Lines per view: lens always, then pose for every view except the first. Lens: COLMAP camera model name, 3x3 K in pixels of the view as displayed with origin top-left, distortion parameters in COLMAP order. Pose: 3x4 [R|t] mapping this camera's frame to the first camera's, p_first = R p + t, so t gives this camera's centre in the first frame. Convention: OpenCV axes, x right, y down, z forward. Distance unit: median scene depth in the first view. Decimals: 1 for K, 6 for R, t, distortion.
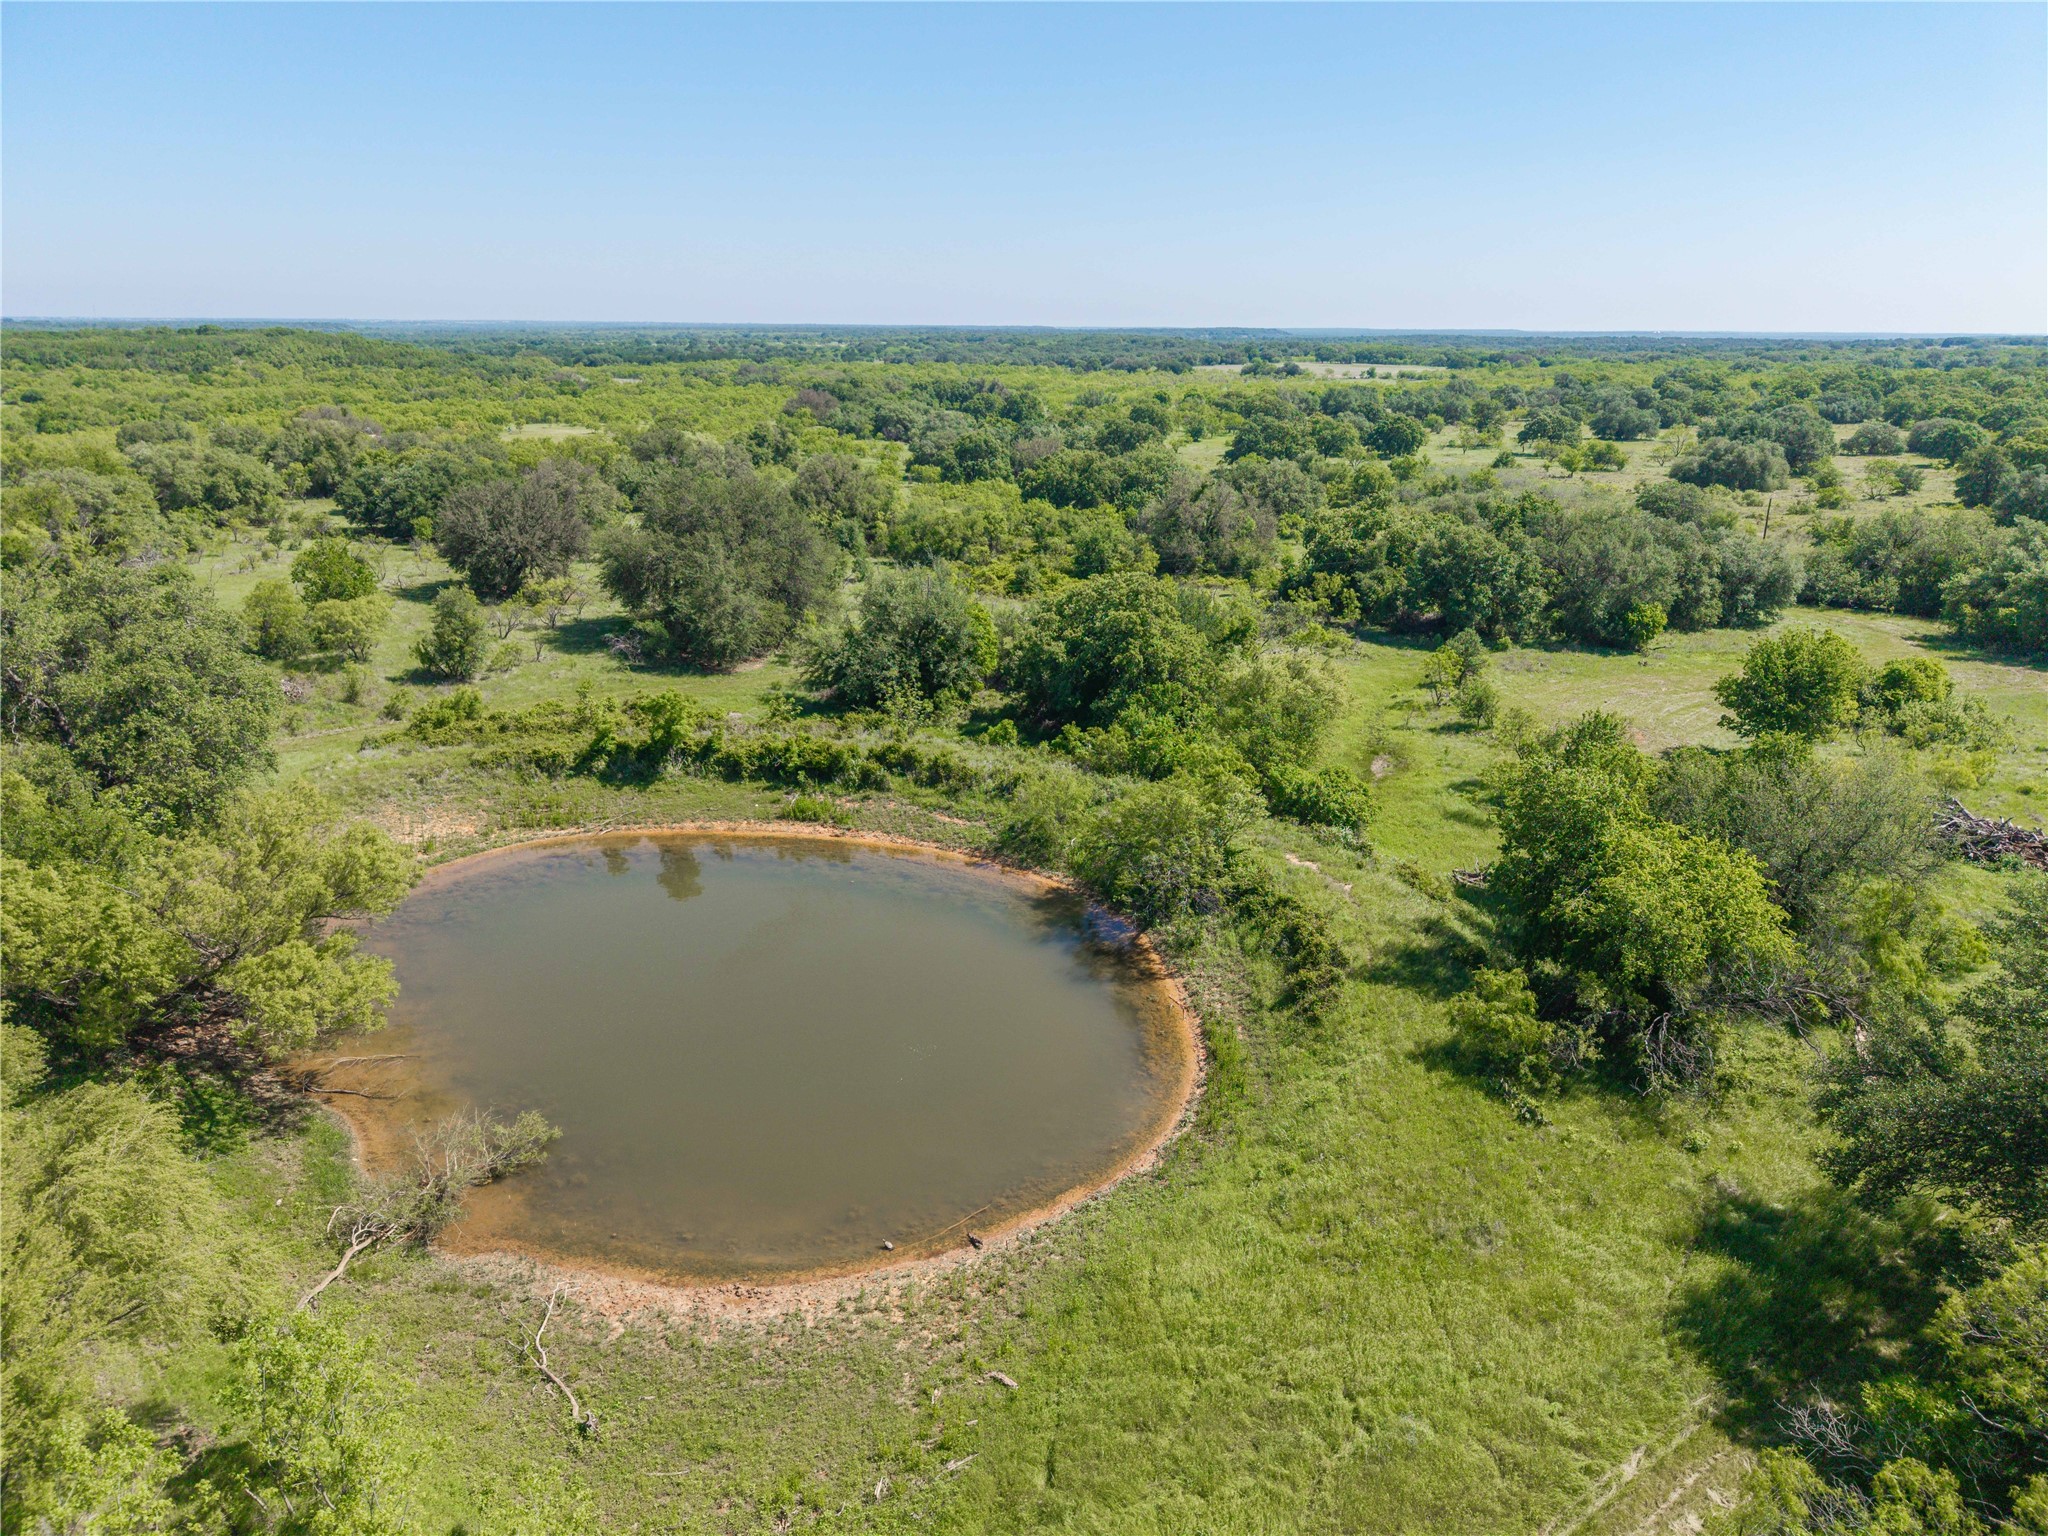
lens RADIAL K [[1350.3, 0, 1008.7], [0, 1350.3, 775.9], [0, 0, 1]] dist [0.061512, -0.061559]
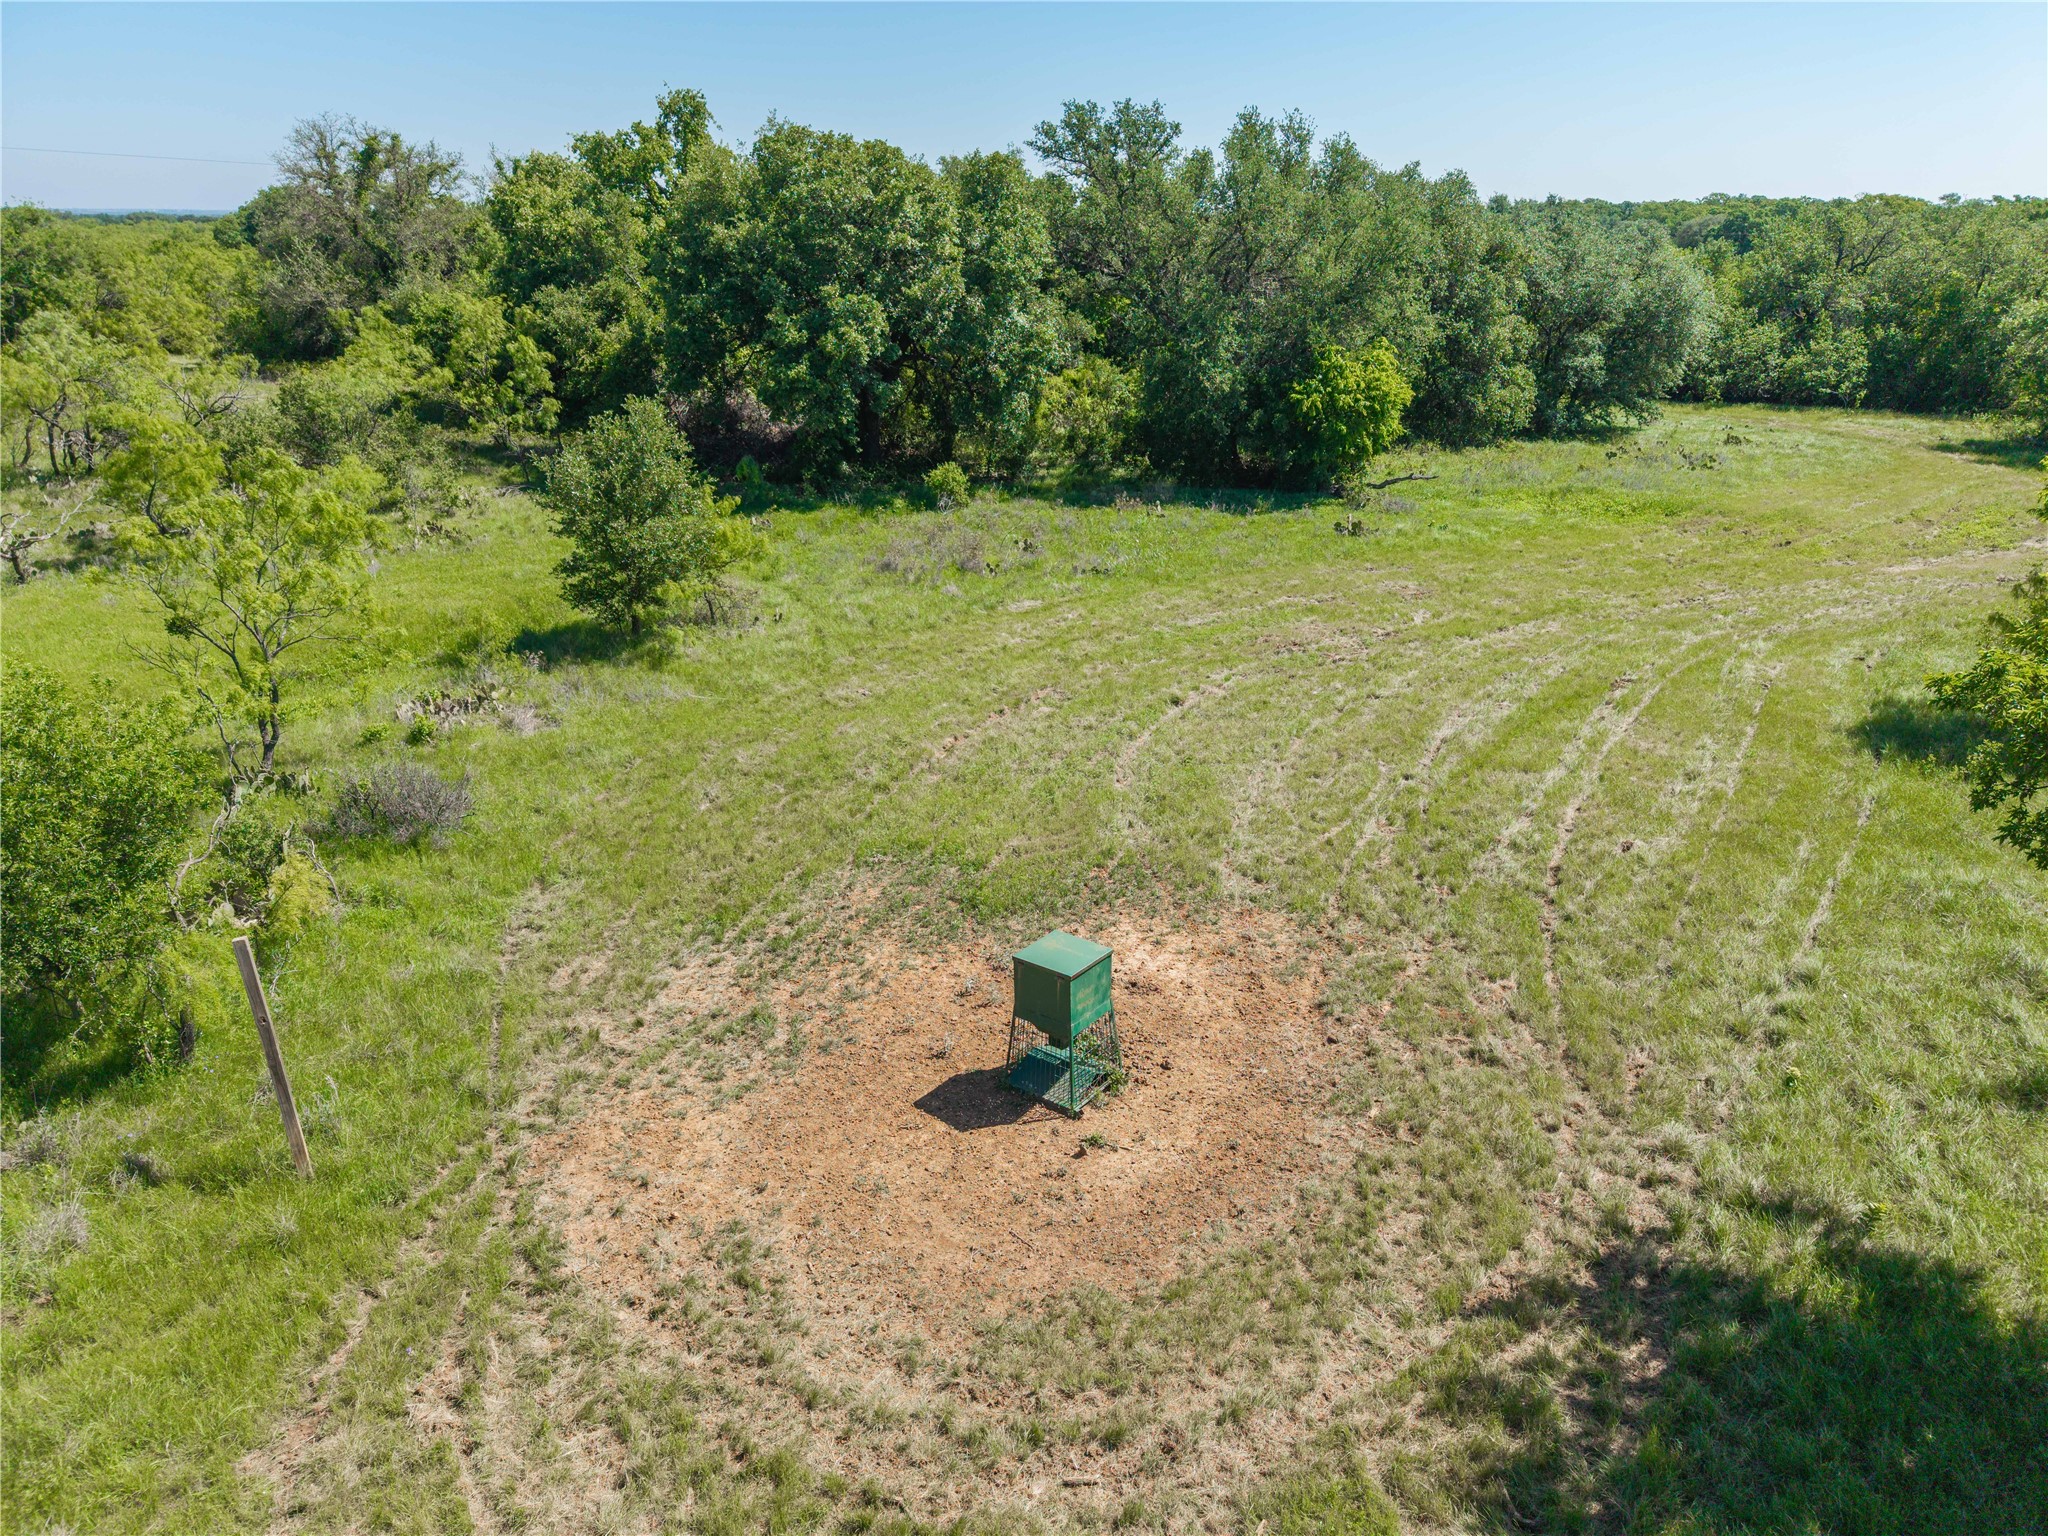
lens RADIAL K [[1350.3, 0, 1008.7], [0, 1350.3, 775.9], [0, 0, 1]] dist [0.061512, -0.061559]
pose [[0.983583, -0.073091, 0.164990, 0.296845], [0.062164, 0.995576, 0.070455, -0.047376], [-0.169410, -0.059042, 0.983776, 0.629039]]
